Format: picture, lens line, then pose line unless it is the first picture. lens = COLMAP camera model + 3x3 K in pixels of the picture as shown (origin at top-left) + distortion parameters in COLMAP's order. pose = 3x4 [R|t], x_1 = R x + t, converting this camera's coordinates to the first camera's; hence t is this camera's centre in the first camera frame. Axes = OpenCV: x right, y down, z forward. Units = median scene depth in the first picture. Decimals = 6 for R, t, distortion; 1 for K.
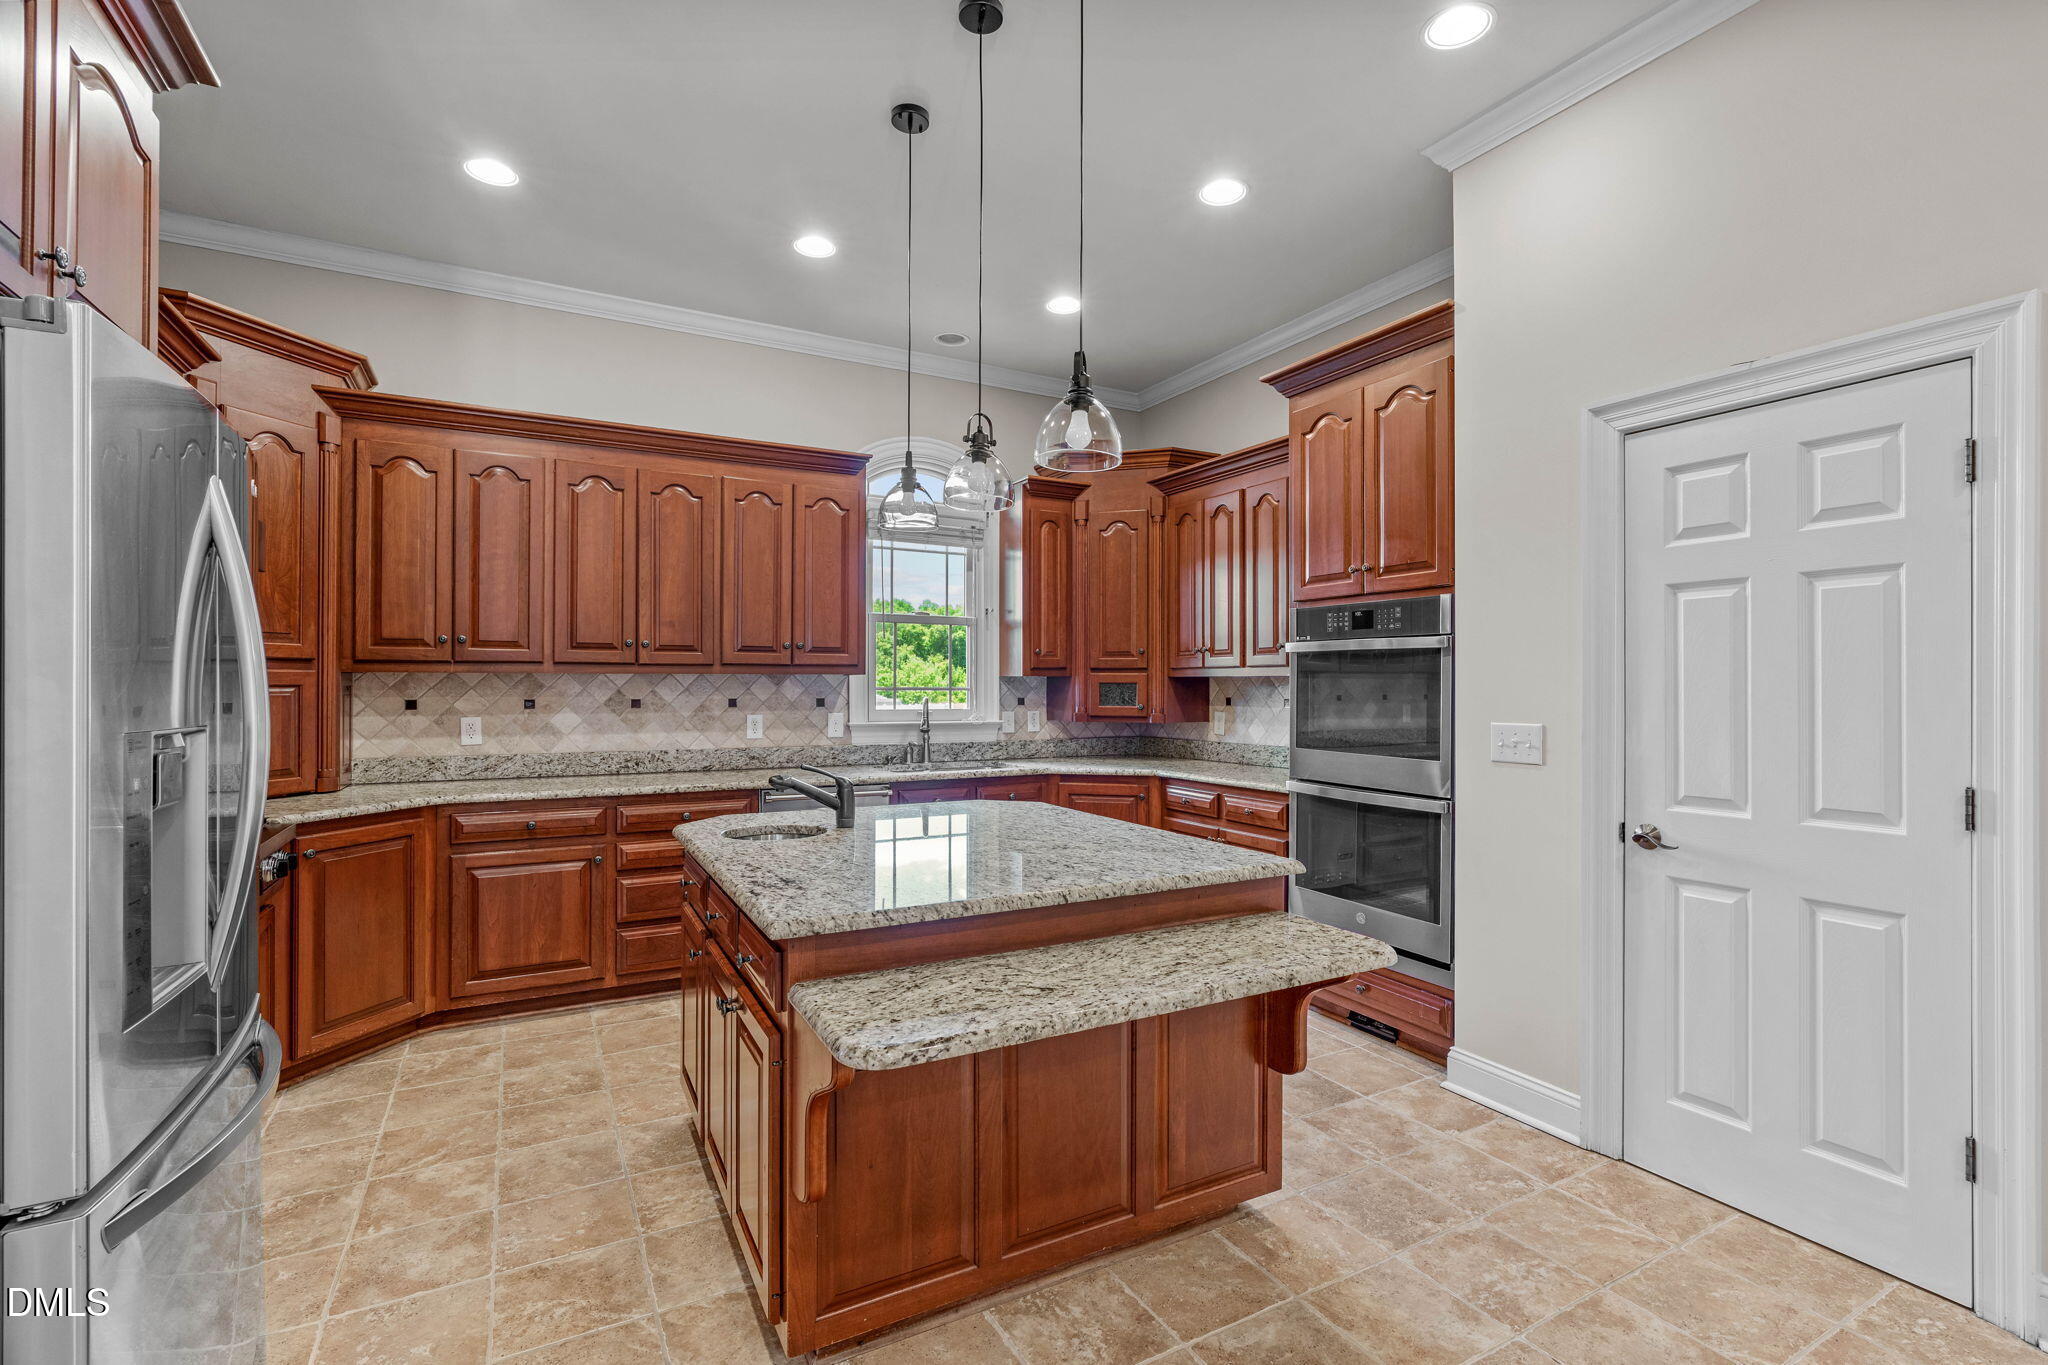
lens RADIAL K [[926.6, 0, 1043.4], [0, 926.6, 681.5], [0, 0, 1]] dist [-0.008715, 0.000620]
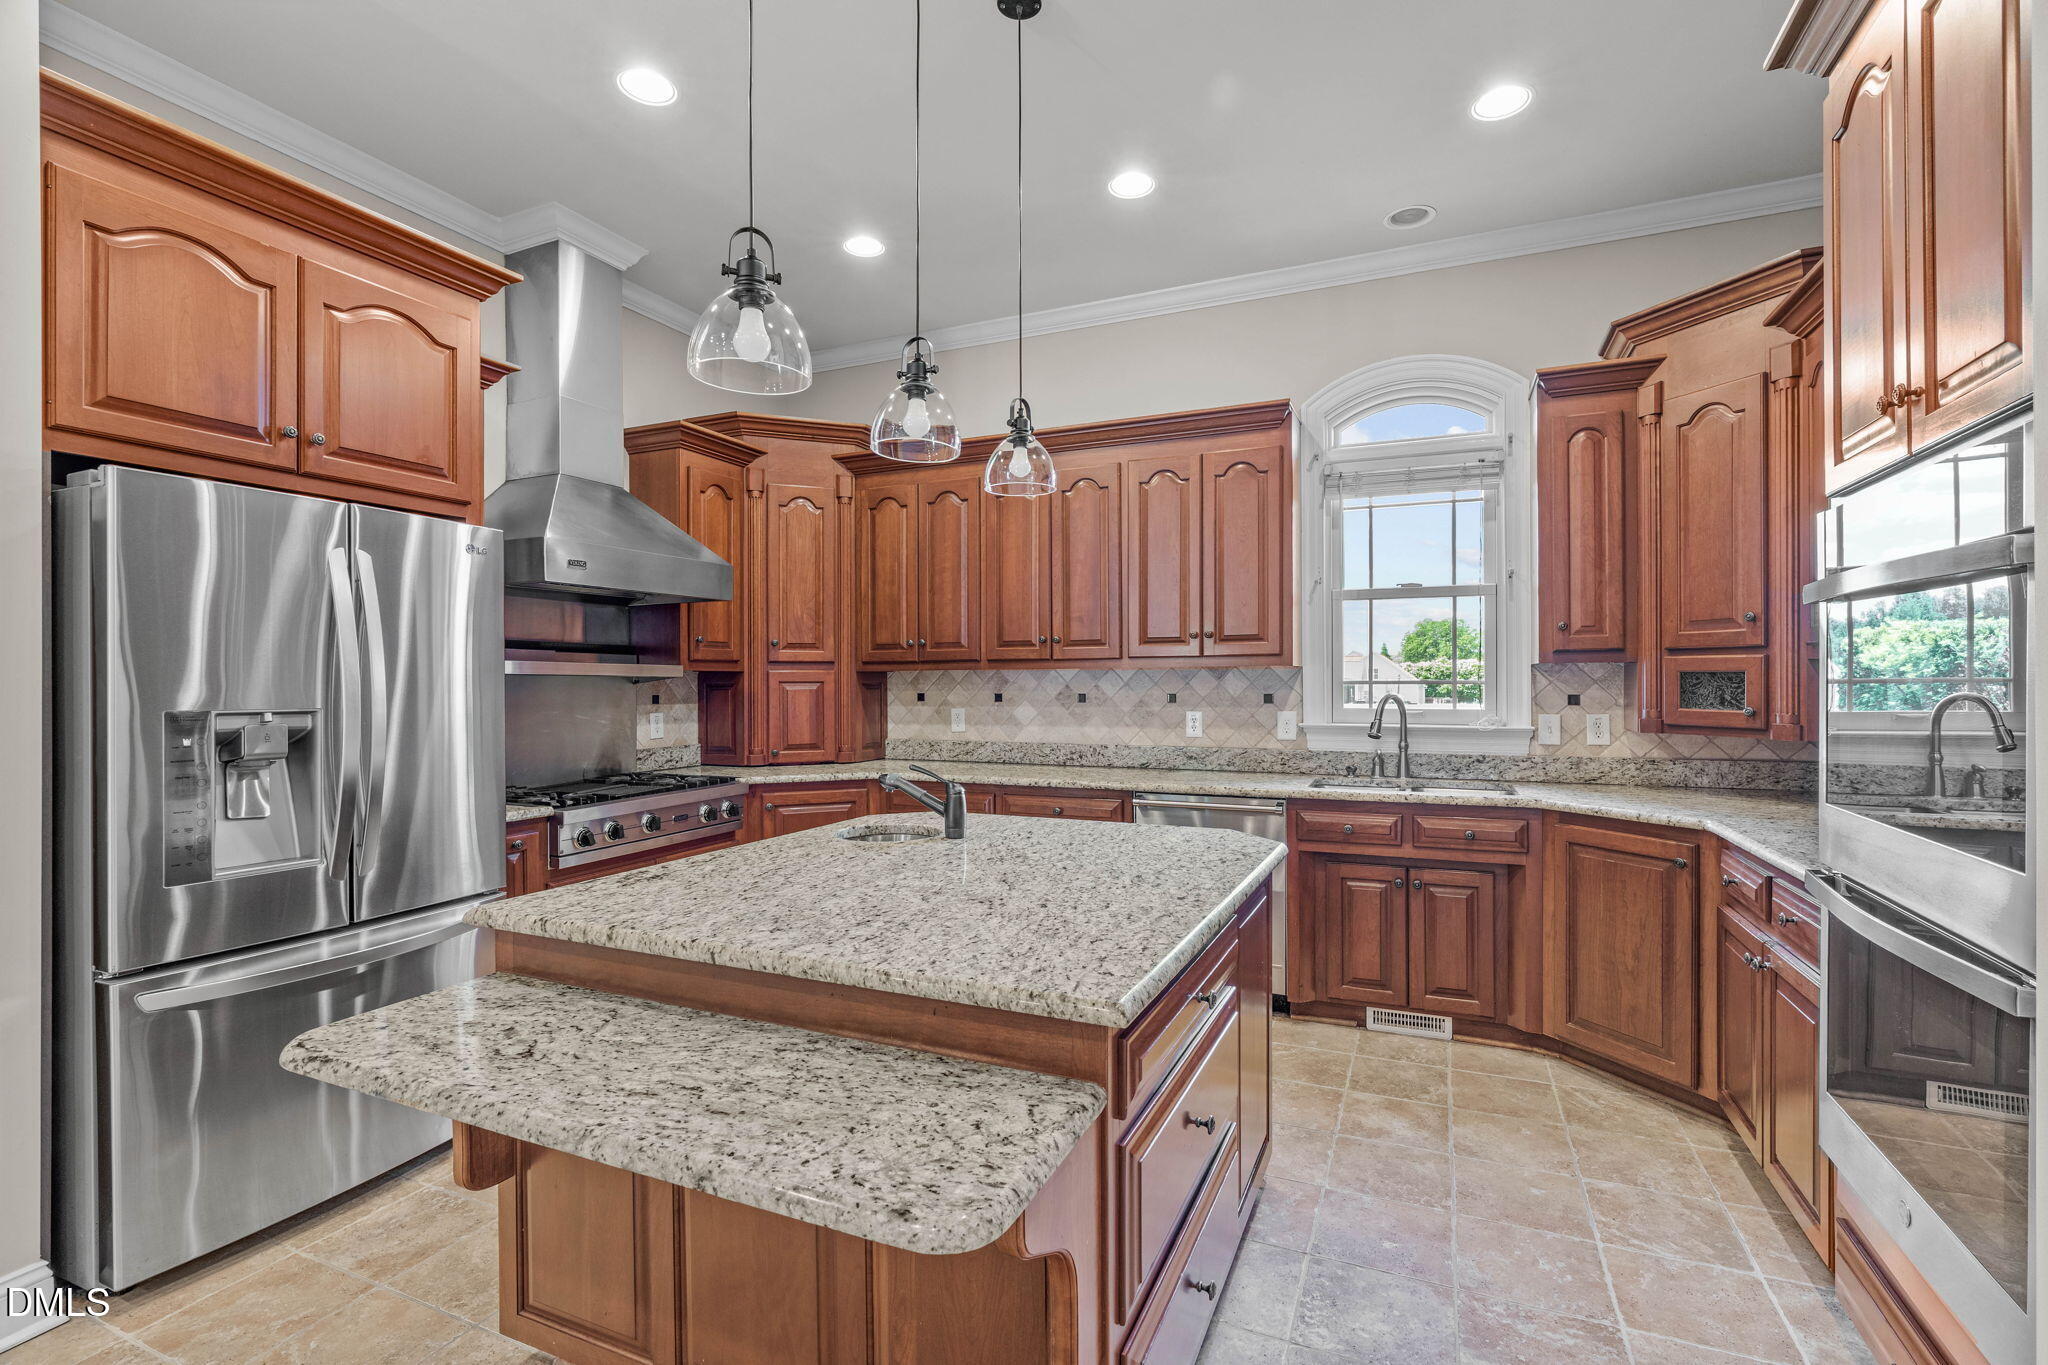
lens RADIAL K [[926.6, 0, 1030.7], [0, 926.6, 685.5], [0, 0, 1]] dist [-0.008715, 0.000620]
pose [[0.601134, -0.001473, -0.799147, 0.370441], [0.009440, 0.999942, 0.005258, 0.004322], [0.799092, -0.010705, 0.601113, 0.353520]]
